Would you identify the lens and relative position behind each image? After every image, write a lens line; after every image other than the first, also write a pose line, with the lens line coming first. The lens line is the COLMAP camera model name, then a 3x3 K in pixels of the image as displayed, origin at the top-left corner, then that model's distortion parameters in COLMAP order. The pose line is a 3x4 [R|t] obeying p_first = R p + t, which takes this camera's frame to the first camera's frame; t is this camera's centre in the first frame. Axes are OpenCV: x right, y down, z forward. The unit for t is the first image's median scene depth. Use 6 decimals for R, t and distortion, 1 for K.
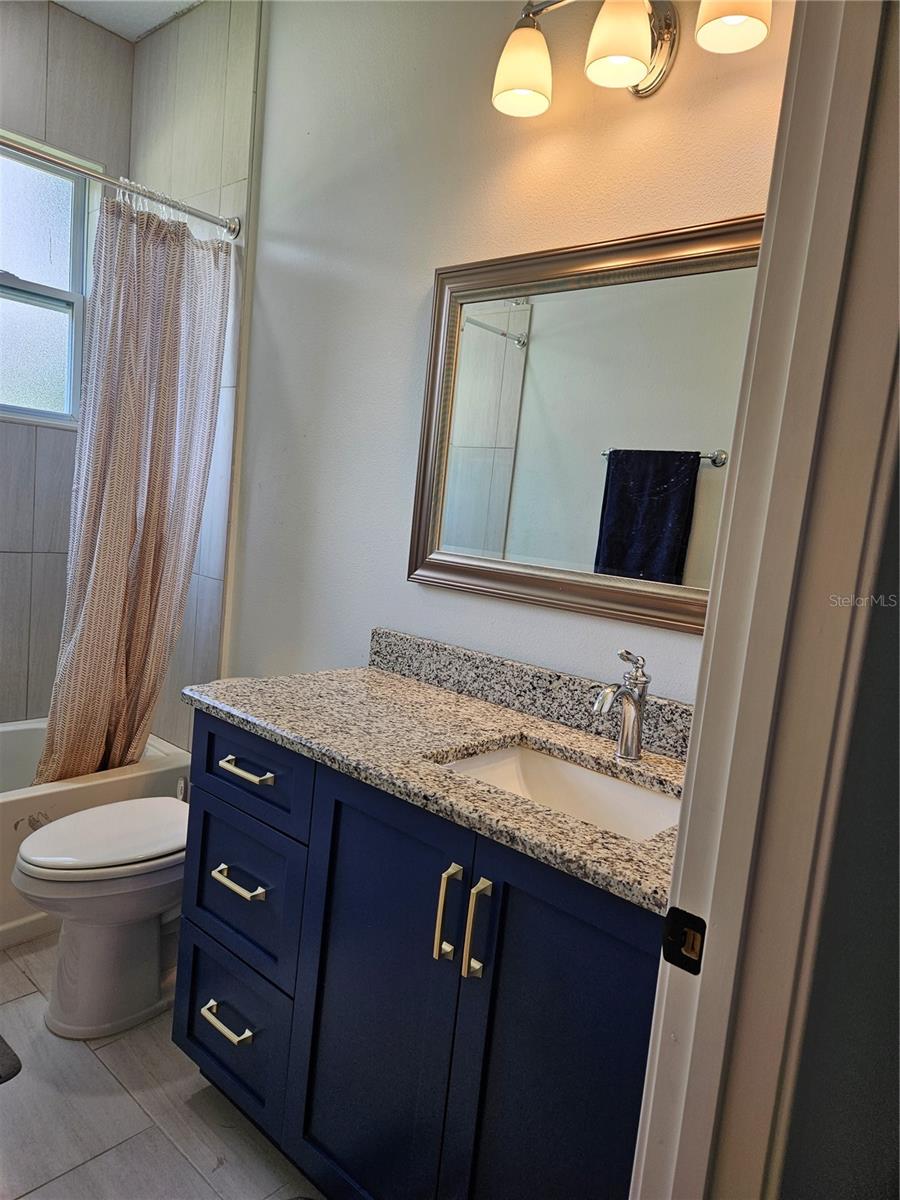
lens RADIAL K [[797.0, 0, 452.7], [0, 797.0, 617.1], [0, 0, 1]] dist [0.071110, -0.056607]
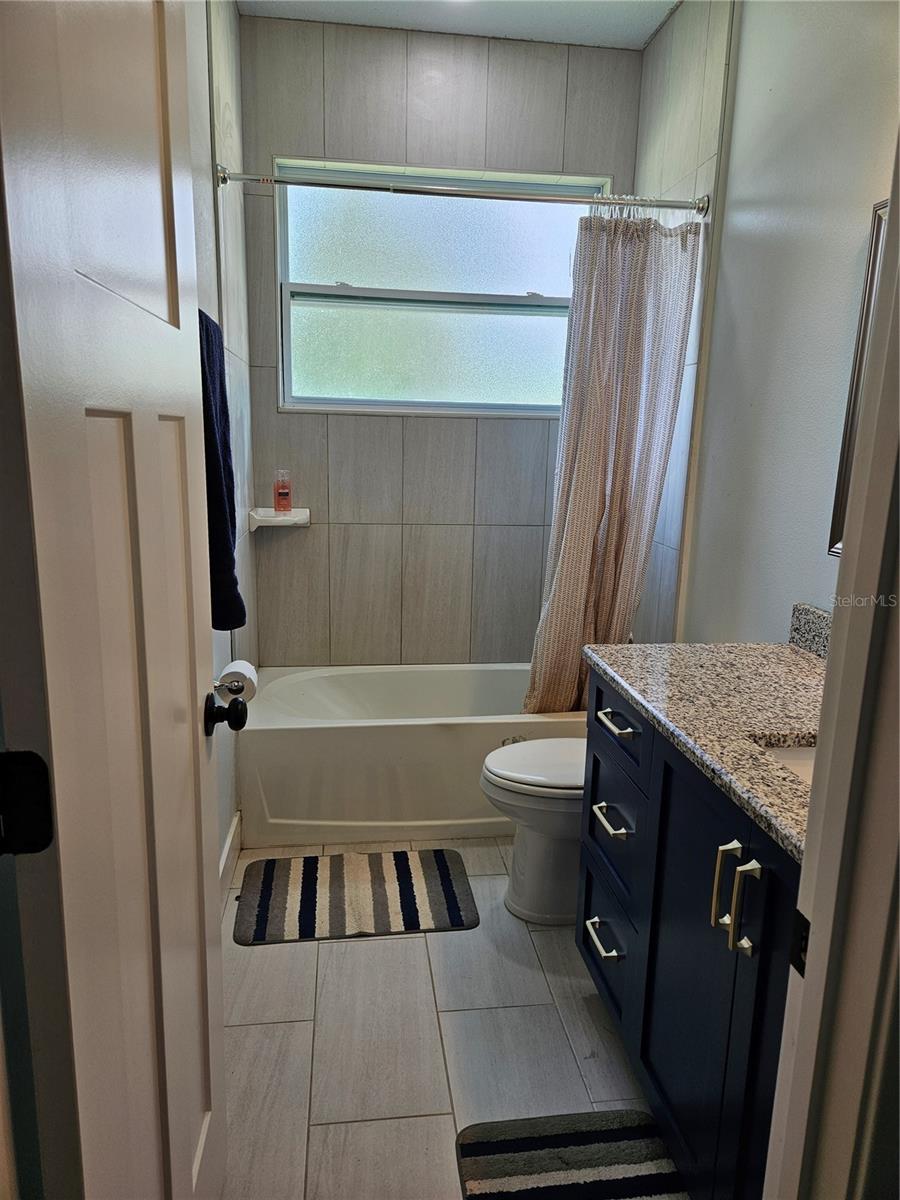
lens RADIAL K [[797.0, 0, 452.7], [0, 797.0, 617.1], [0, 0, 1]] dist [0.071110, -0.056607]
pose [[0.758759, 0.068503, -0.647759, 0.222112], [-0.039842, 0.997473, 0.058818, -0.010859], [0.650152, -0.018821, 0.759571, 0.002690]]
